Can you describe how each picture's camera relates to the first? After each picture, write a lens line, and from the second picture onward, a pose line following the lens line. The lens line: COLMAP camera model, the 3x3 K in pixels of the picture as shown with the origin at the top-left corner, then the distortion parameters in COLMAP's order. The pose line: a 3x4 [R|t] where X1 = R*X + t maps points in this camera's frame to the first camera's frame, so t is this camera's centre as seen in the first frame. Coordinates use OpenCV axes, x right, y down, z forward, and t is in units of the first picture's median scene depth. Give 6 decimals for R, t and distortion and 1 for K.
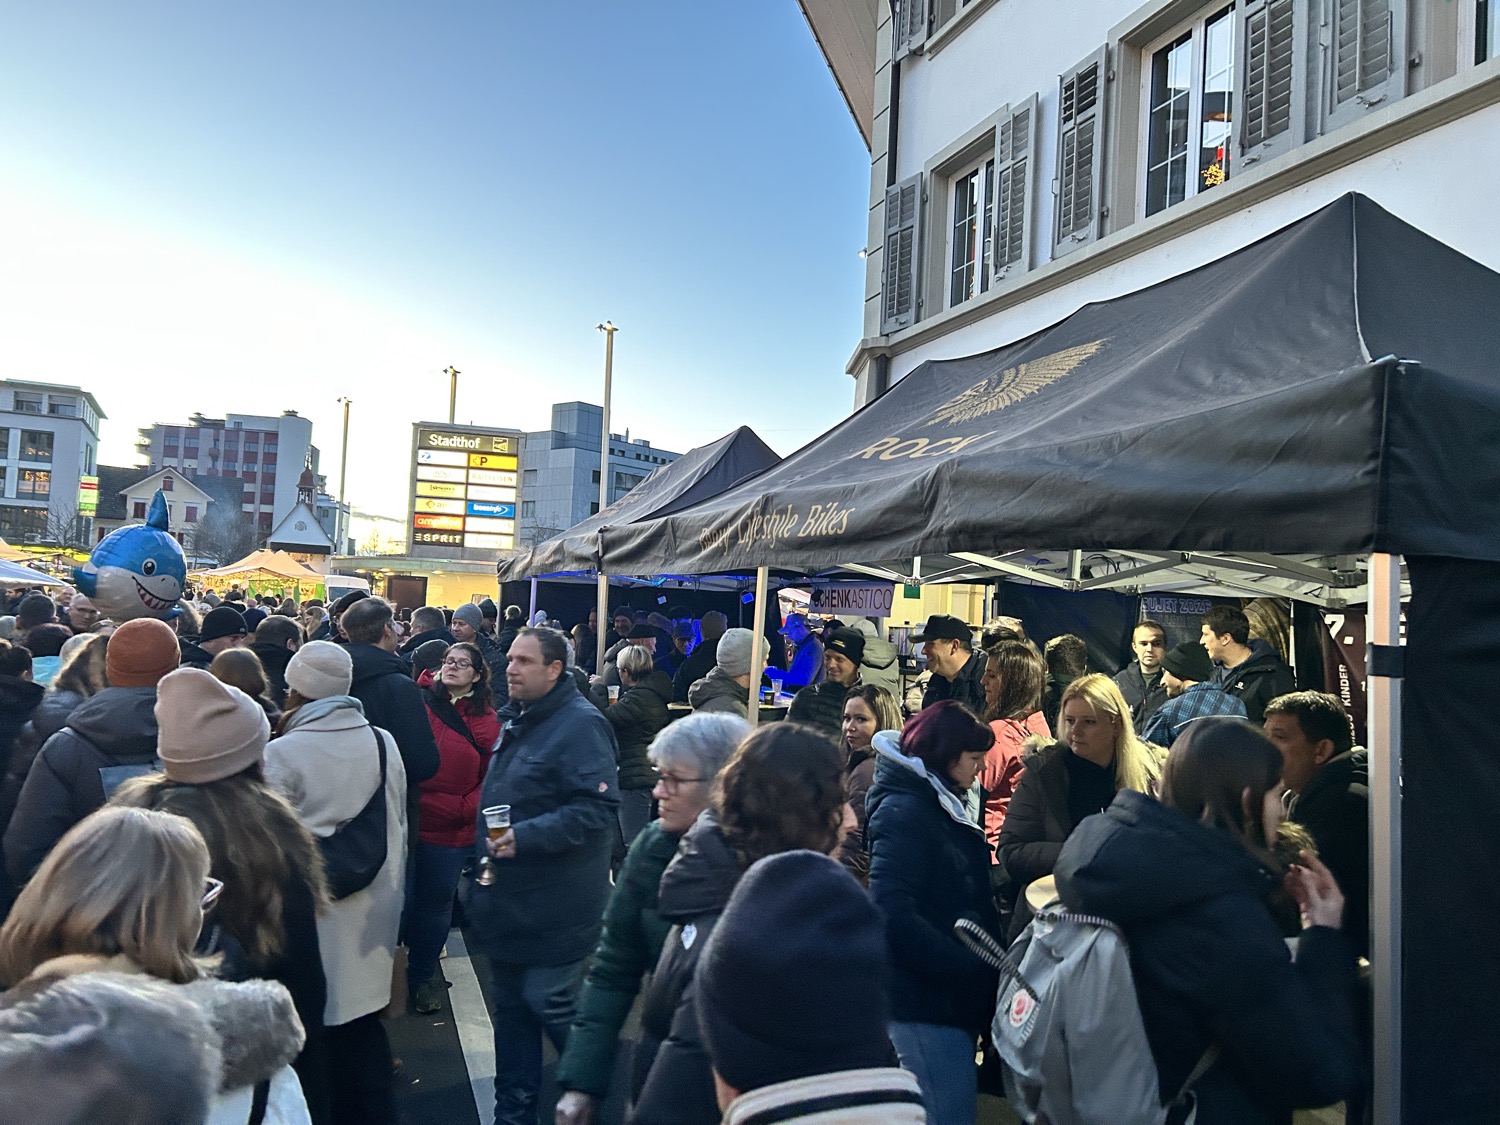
lens RADIAL K [[1139.6, 0, 752.6], [0, 1139.6, 556.4], [0, 0, 1]] dist [0.059480, -0.054090]
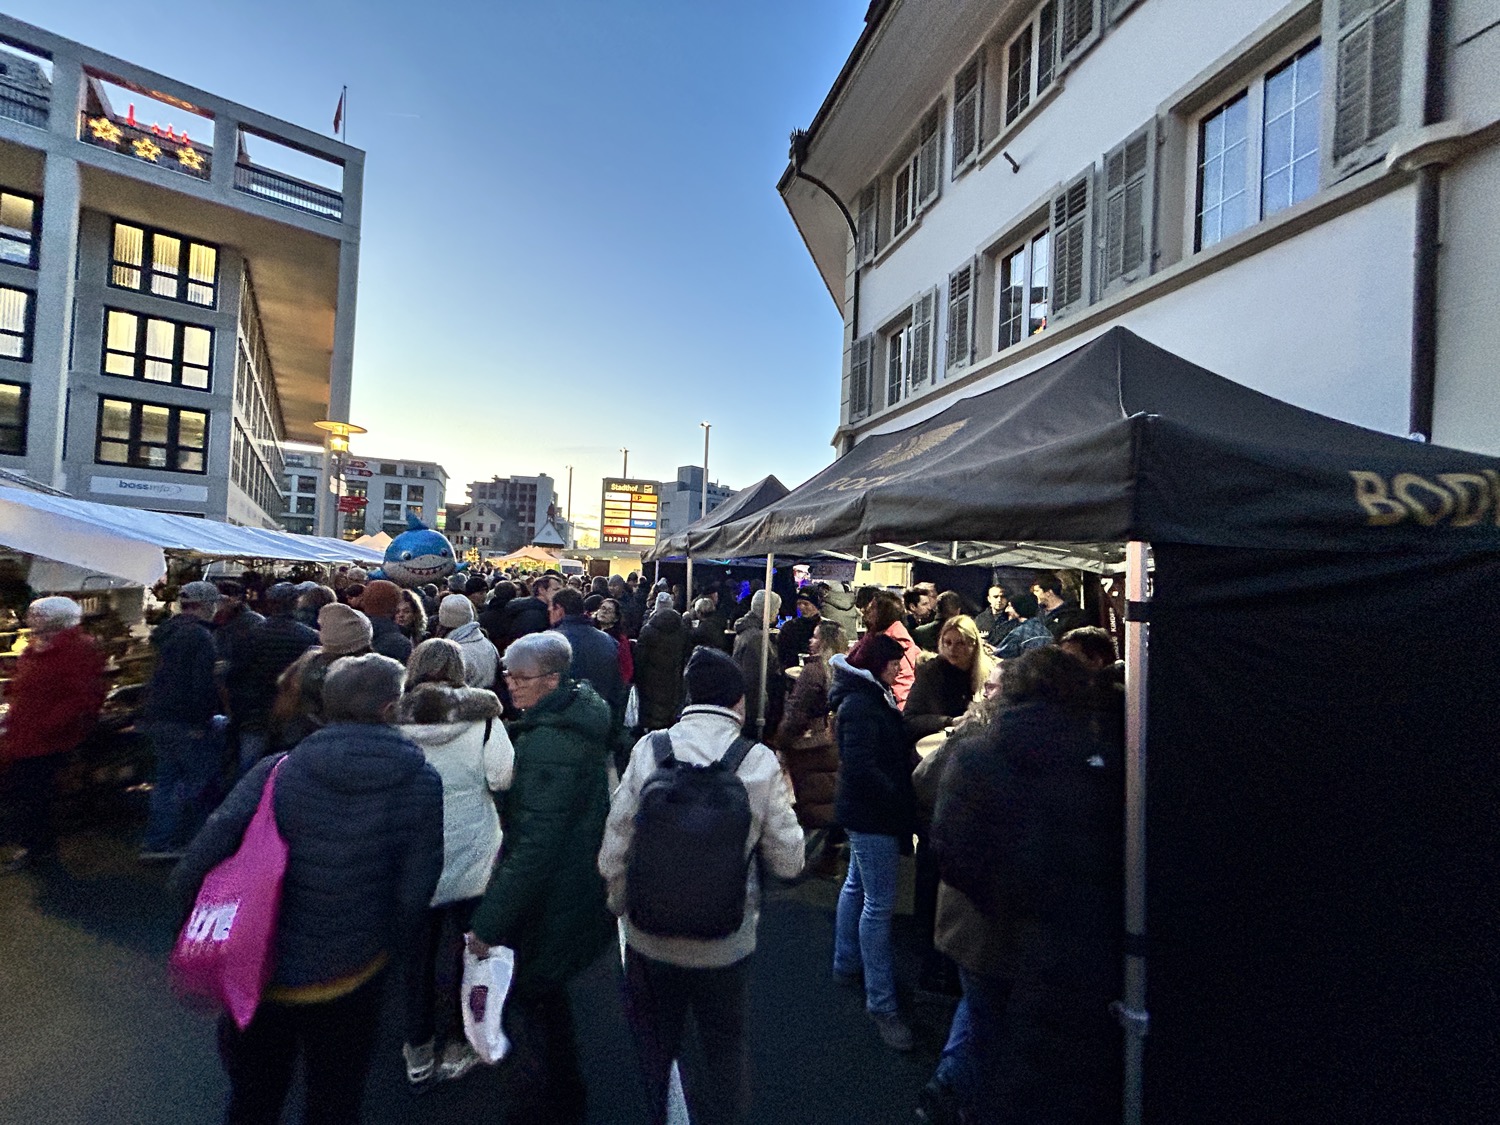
lens RADIAL K [[614.9, 0, 750.0], [0, 614.9, 562.5], [0, 0, 1]] dist [0.001807, 0.000157]
pose [[0.998185, -0.005491, -0.059964, 0.015185], [0.006883, 0.999711, 0.023017, 0.000765], [0.059820, -0.023388, 0.997935, 0.028022]]
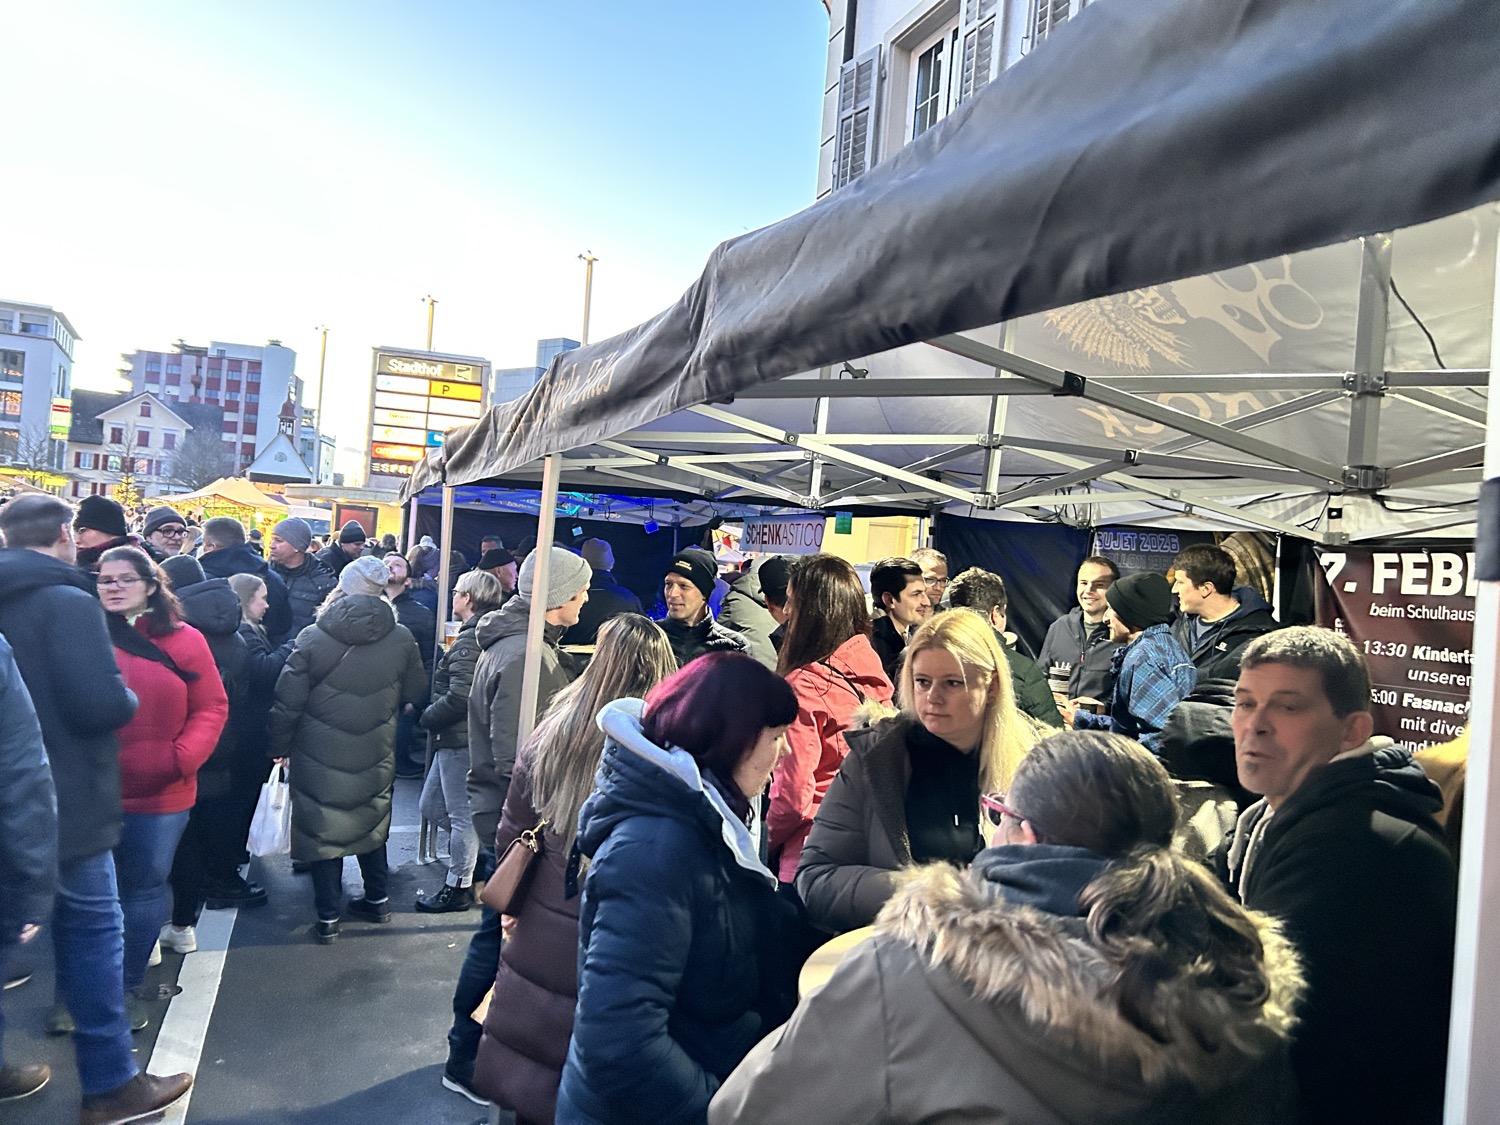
lens RADIAL K [[1148.0, 0, 742.2], [0, 1148.0, 549.4], [0, 0, 1]] dist [0.038027, -0.008488]
pose [[0.999508, 0.031357, -0.000225, 0.059281], [-0.031324, 0.998736, 0.039313, 0.015996], [0.001457, -0.039287, 0.999227, 0.121647]]
